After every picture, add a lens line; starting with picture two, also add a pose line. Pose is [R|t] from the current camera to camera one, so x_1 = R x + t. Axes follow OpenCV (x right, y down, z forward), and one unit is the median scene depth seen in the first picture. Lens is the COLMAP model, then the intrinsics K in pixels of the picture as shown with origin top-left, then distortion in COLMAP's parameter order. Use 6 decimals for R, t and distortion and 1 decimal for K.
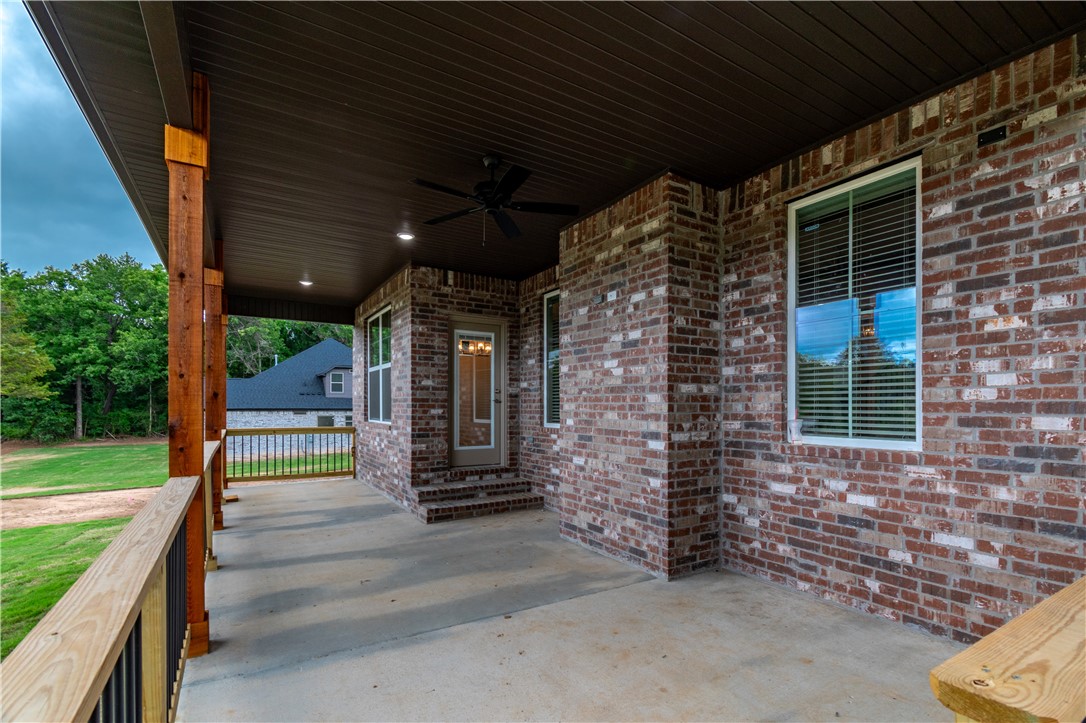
lens RADIAL K [[494.1, 0, 547.2], [0, 494.1, 401.5], [0, 0, 1]] dist [0.000056, 0.000029]
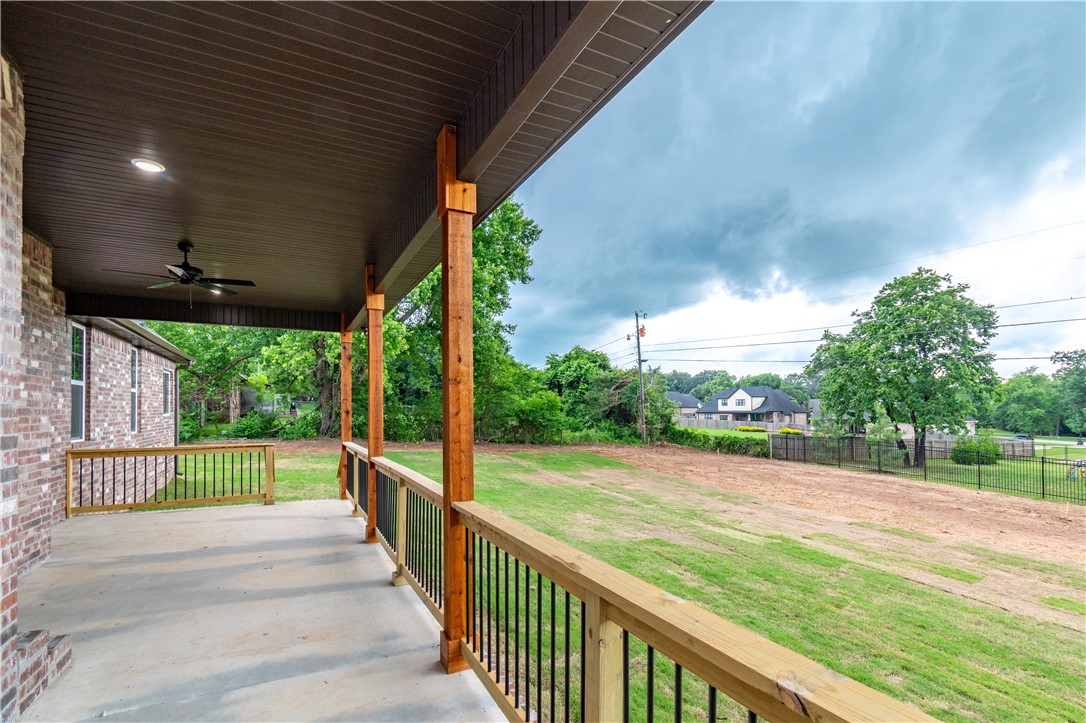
lens RADIAL K [[494.1, 0, 537.5], [0, 494.1, 409.5], [0, 0, 1]] dist [0.000056, 0.000029]
pose [[-0.996129, 0.005920, 0.087699, -0.993666], [0.005249, 0.999955, -0.007875, -0.014357], [-0.087741, -0.007384, -0.996116, 1.881417]]
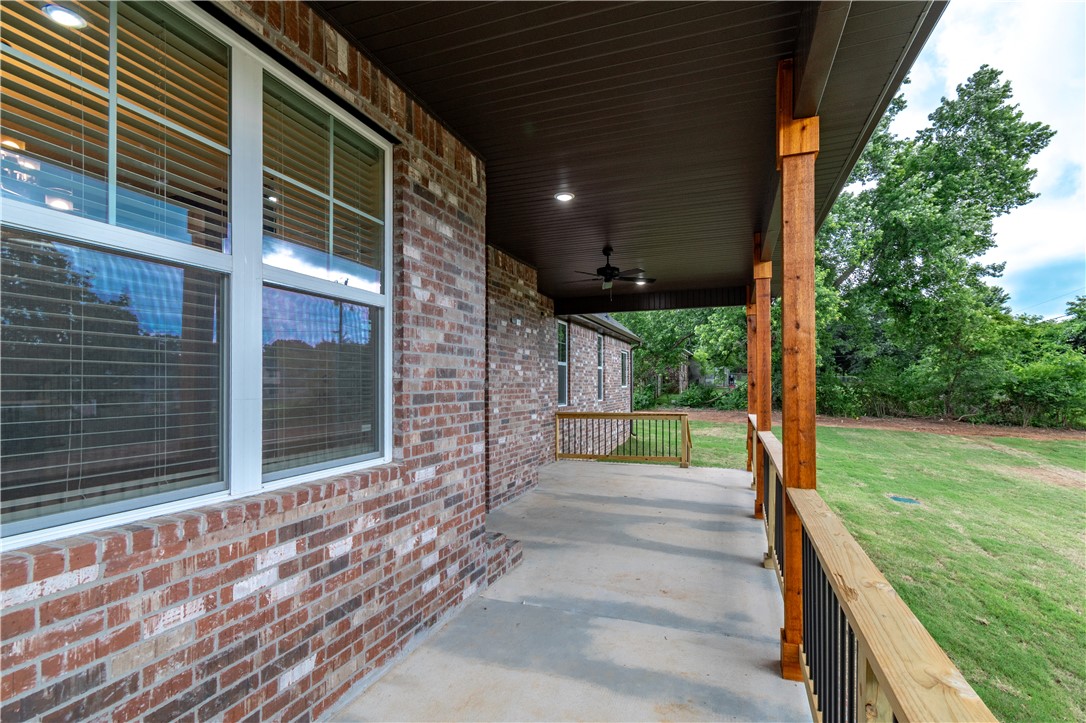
lens RADIAL K [[494.1, 0, 573.4], [0, 494.1, 387.7], [0, 0, 1]] dist [0.000056, 0.000029]
pose [[-0.644174, 0.002367, 0.764875, -1.100828], [0.005372, 0.999985, 0.001430, -0.016618], [-0.764860, 0.005030, -0.644177, 1.806649]]
